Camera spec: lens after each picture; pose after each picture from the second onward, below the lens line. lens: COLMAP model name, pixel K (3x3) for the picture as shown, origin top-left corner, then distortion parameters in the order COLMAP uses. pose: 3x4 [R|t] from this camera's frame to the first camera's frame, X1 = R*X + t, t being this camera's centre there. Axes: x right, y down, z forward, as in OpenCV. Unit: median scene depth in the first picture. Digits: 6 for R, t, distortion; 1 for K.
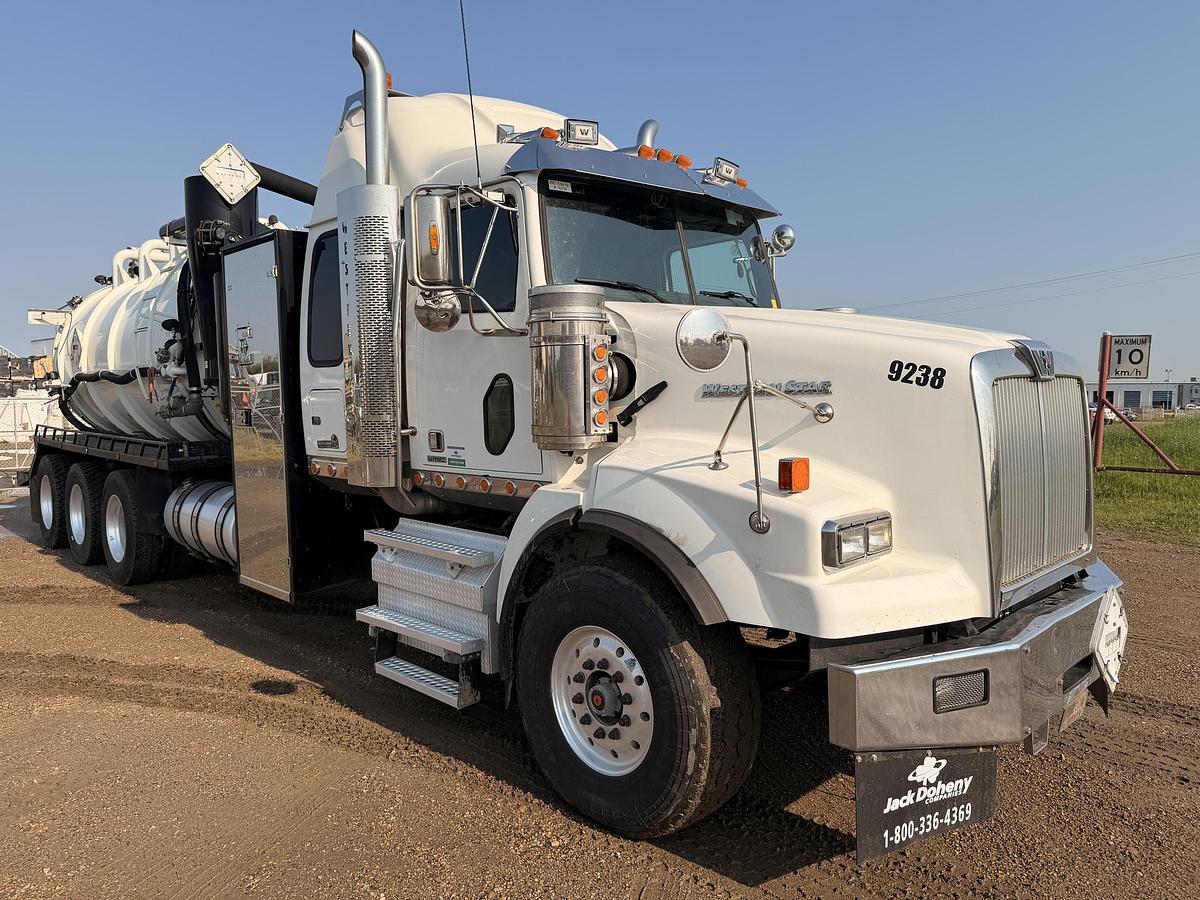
lens RADIAL K [[842.2, 0, 595.8], [0, 842.2, 457.2], [0, 0, 1]] dist [0.090265, -0.169231]
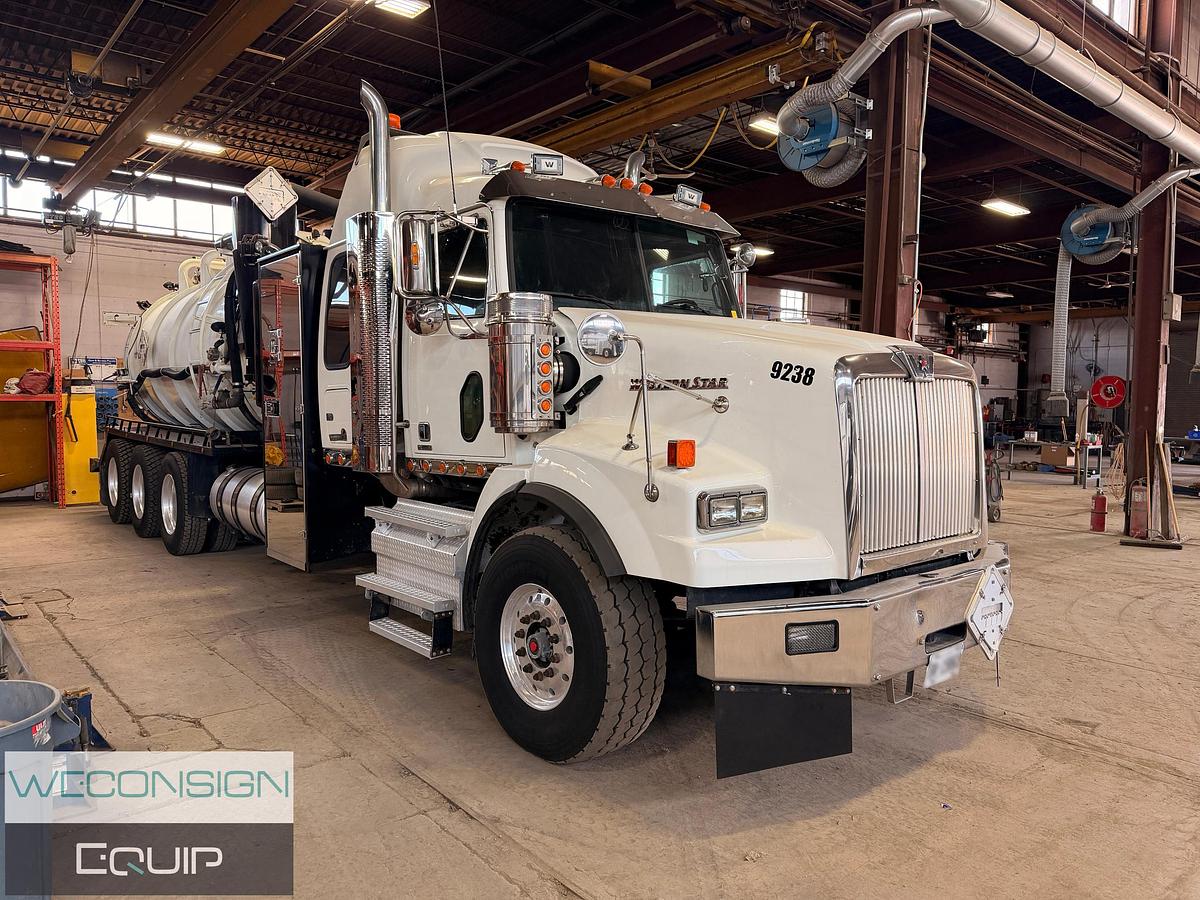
lens RADIAL K [[841.5, 0, 600.0], [0, 841.5, 450.0], [0, 0, 1]] dist [0.090151, -0.091508]
pose [[0.997141, 0.023043, -0.071963, 0.154586], [-0.024611, 0.999477, -0.020985, 0.032476], [0.071442, 0.022696, 0.997186, -0.152731]]
